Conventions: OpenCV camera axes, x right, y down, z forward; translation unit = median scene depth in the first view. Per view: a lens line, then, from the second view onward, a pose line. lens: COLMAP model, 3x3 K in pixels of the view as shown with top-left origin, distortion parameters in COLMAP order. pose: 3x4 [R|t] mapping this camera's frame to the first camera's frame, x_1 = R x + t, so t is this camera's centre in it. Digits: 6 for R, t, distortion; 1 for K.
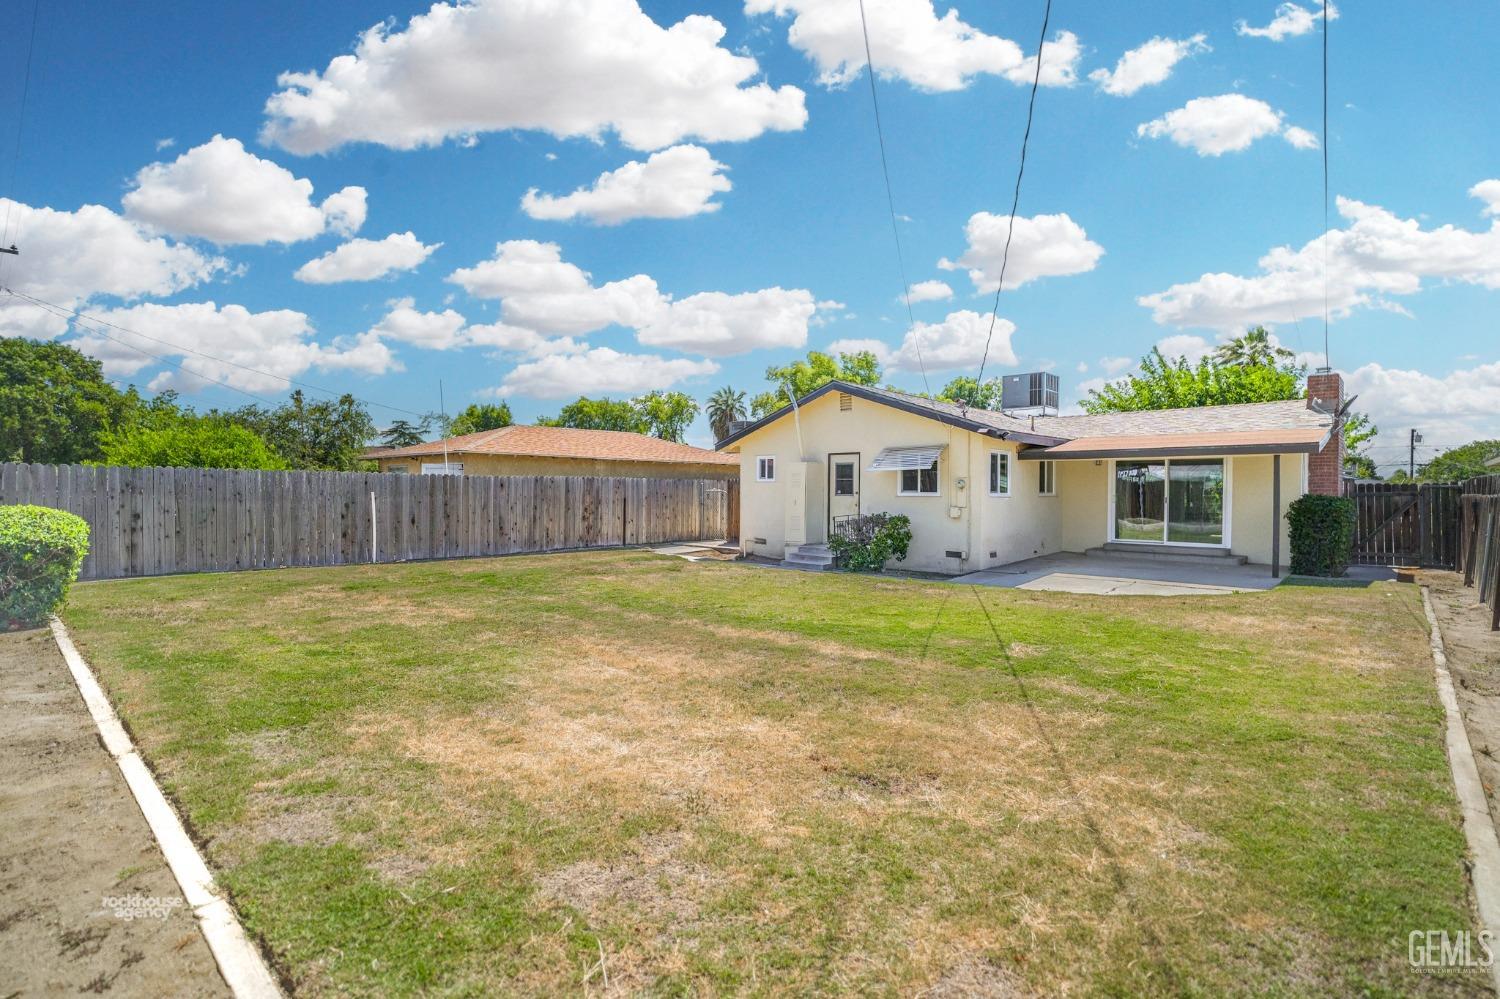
lens RADIAL K [[703.9, 0, 749.7], [0, 703.9, 481.9], [0, 0, 1]] dist [-0.010522, 0.000706]
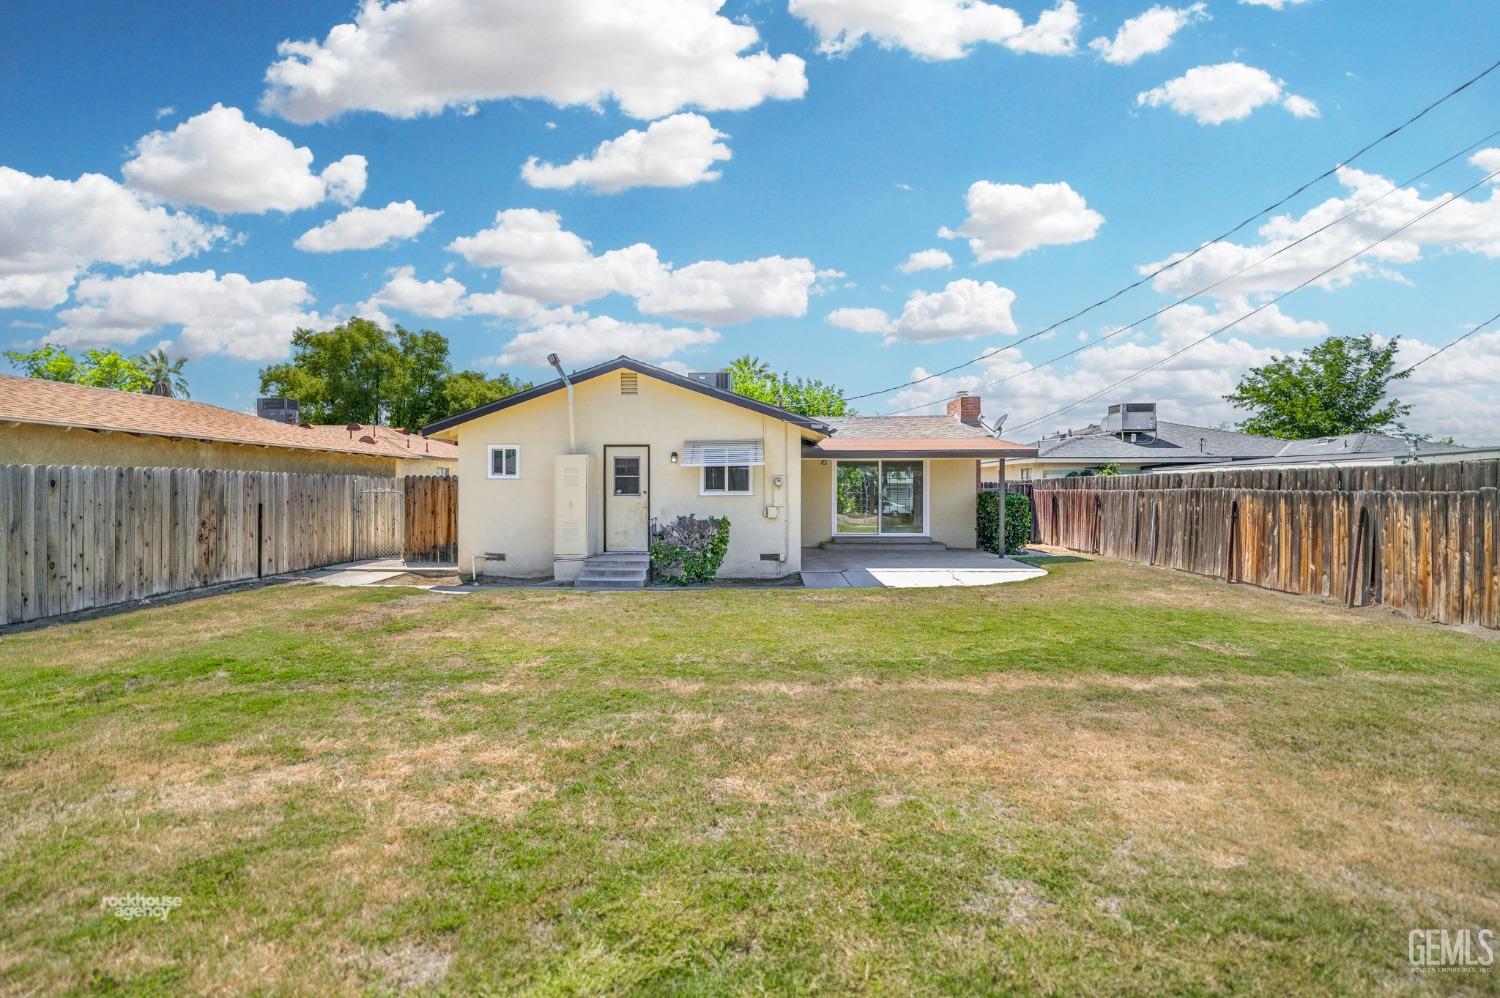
lens RADIAL K [[703.9, 0, 749.7], [0, 703.9, 481.4], [0, 0, 1]] dist [-0.010522, 0.000706]
pose [[0.752066, 0.001770, 0.659085, -0.309432], [-0.002812, 0.999996, 0.000523, 0.001634], [-0.659081, -0.002247, 0.752068, 0.275644]]
